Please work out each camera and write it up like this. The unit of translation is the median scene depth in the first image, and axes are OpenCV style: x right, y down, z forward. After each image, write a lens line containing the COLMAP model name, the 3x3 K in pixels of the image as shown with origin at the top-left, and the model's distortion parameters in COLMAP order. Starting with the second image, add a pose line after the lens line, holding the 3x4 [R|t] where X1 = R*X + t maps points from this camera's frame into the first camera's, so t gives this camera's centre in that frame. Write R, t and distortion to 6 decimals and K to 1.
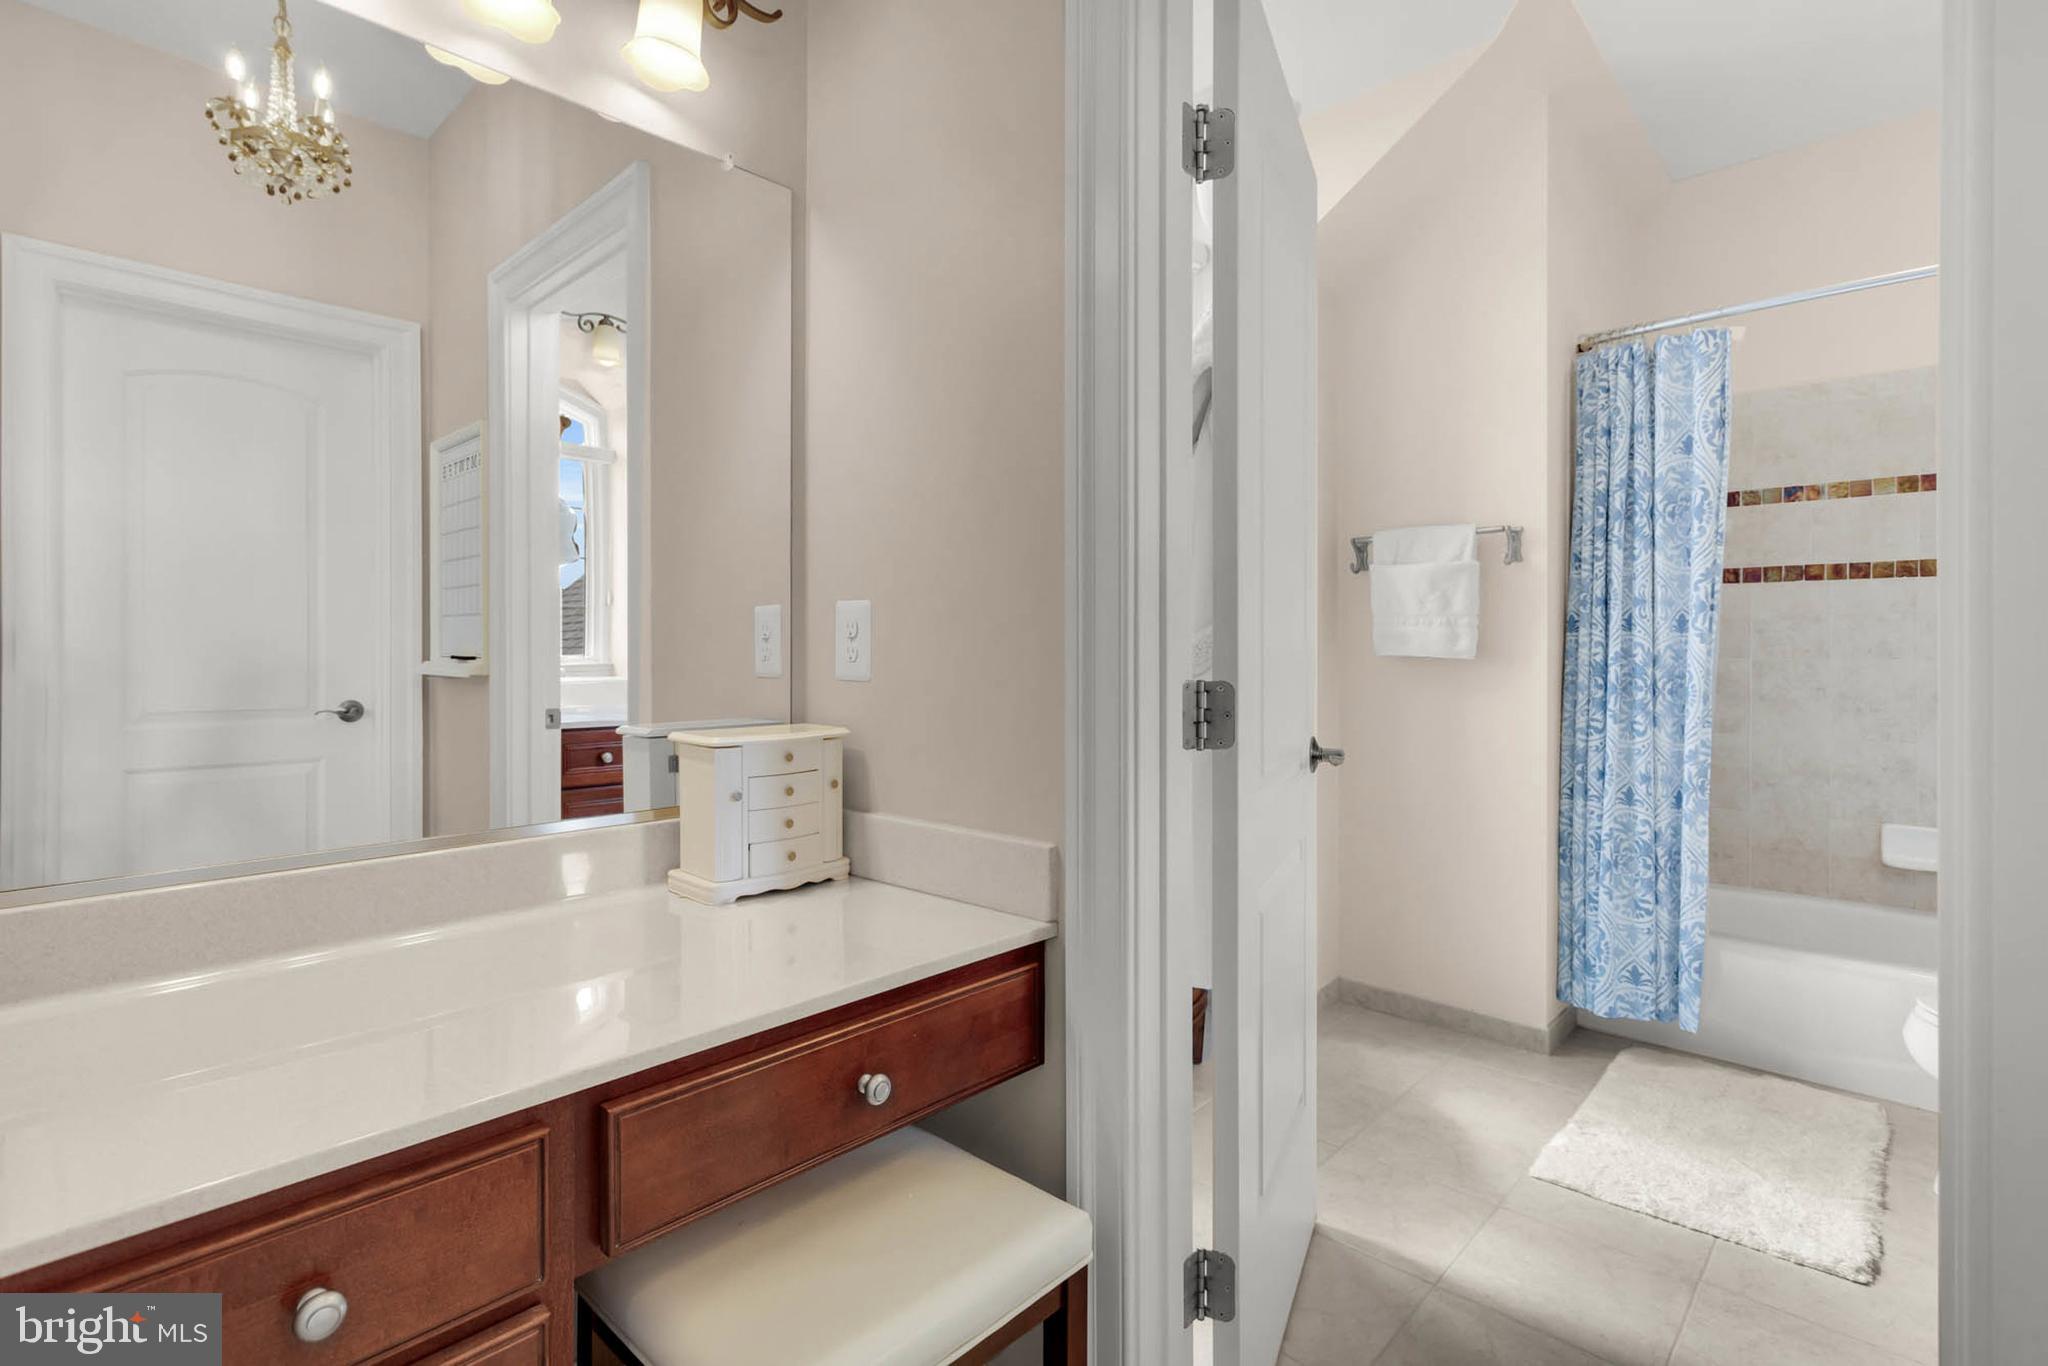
lens RADIAL K [[988.7, 0, 1022.9], [0, 988.7, 679.4], [0, 0, 1]] dist [0.002341, 0.000183]
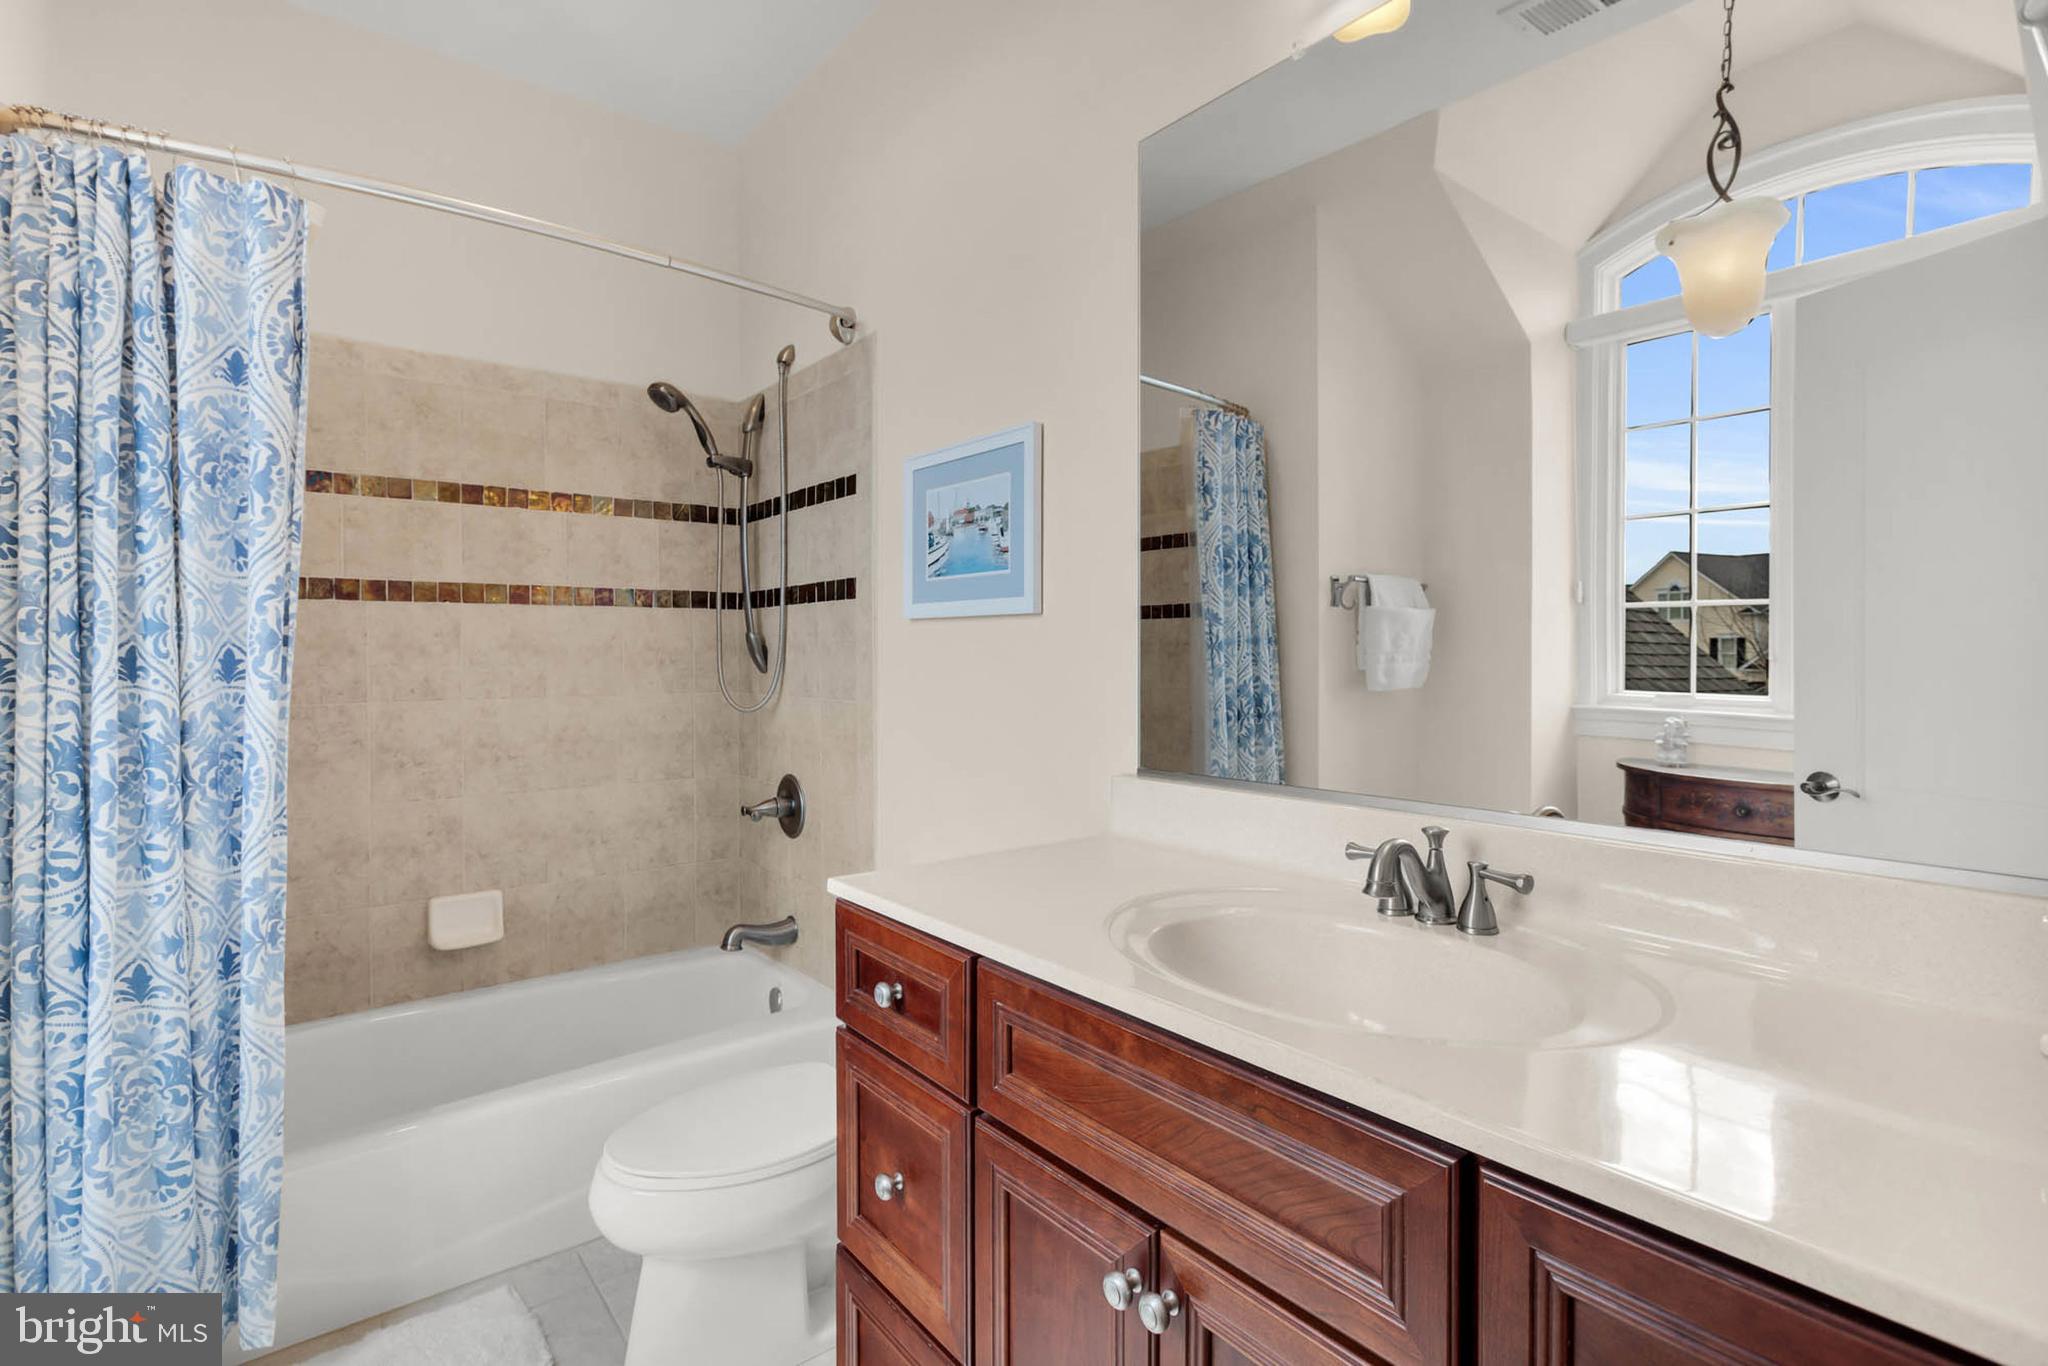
lens RADIAL K [[988.7, 0, 1009.3], [0, 988.7, 652.0], [0, 0, 1]] dist [0.002341, 0.000183]
pose [[0.164453, -0.001837, 0.986383, 0.155784], [0.032975, 0.999450, -0.003636, -0.046847], [-0.985834, 0.033124, 0.164423, 0.437159]]
